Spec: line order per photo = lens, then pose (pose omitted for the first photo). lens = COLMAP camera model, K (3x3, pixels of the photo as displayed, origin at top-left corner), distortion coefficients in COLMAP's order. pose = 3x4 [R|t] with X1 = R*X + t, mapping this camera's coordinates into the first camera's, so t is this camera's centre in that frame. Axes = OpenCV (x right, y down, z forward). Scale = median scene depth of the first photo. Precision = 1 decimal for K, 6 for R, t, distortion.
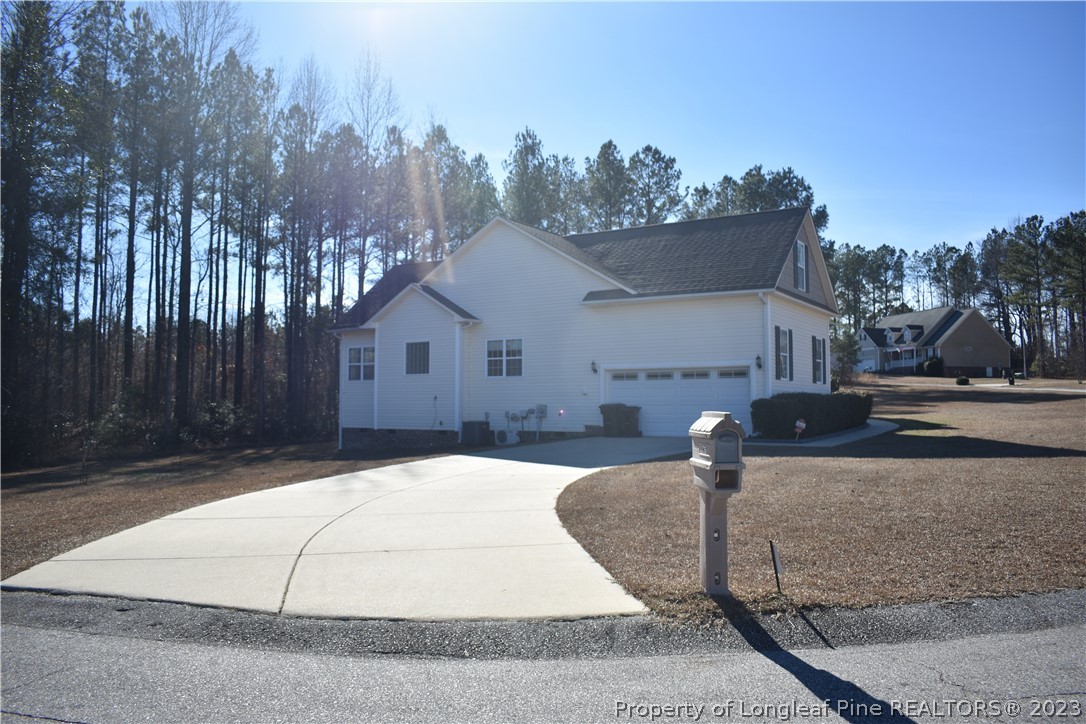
lens RADIAL K [[850.8, 0, 541.9], [0, 850.8, 358.6], [0, 0, 1]] dist [-0.094703, 0.017028]
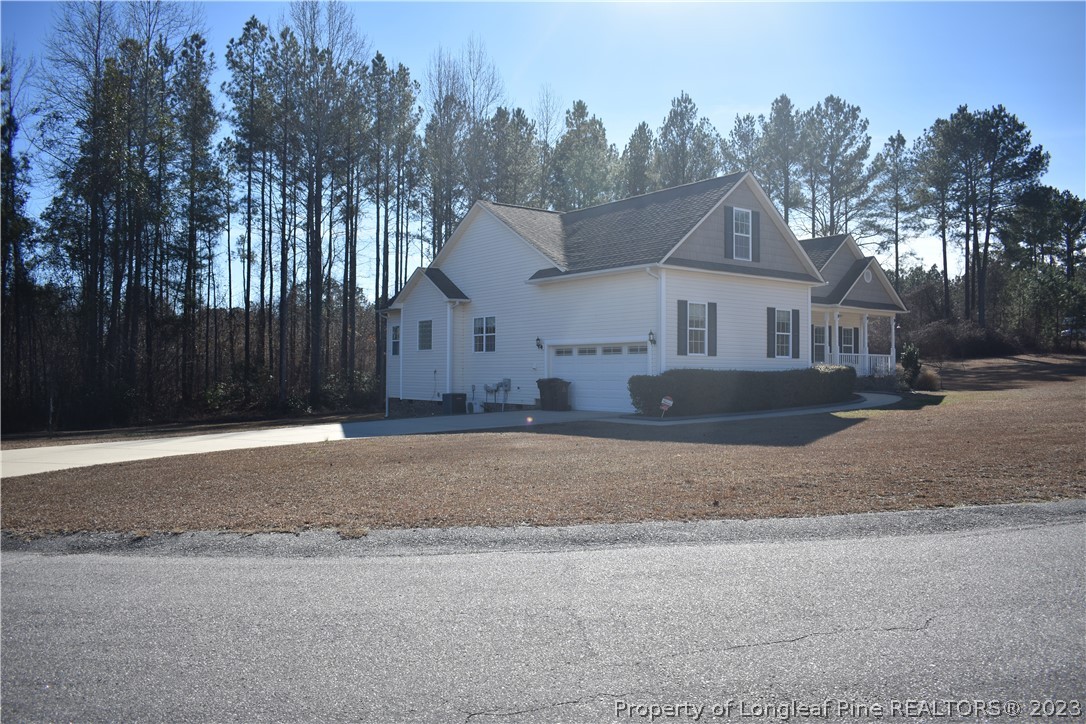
lens RADIAL K [[850.8, 0, 536.1], [0, 850.8, 366.0], [0, 0, 1]] dist [-0.094703, 0.017028]
pose [[0.937224, -0.002372, -0.348720, 0.390448], [0.020188, 0.998669, 0.047466, -0.010597], [0.348143, -0.051526, 0.936024, 0.019755]]
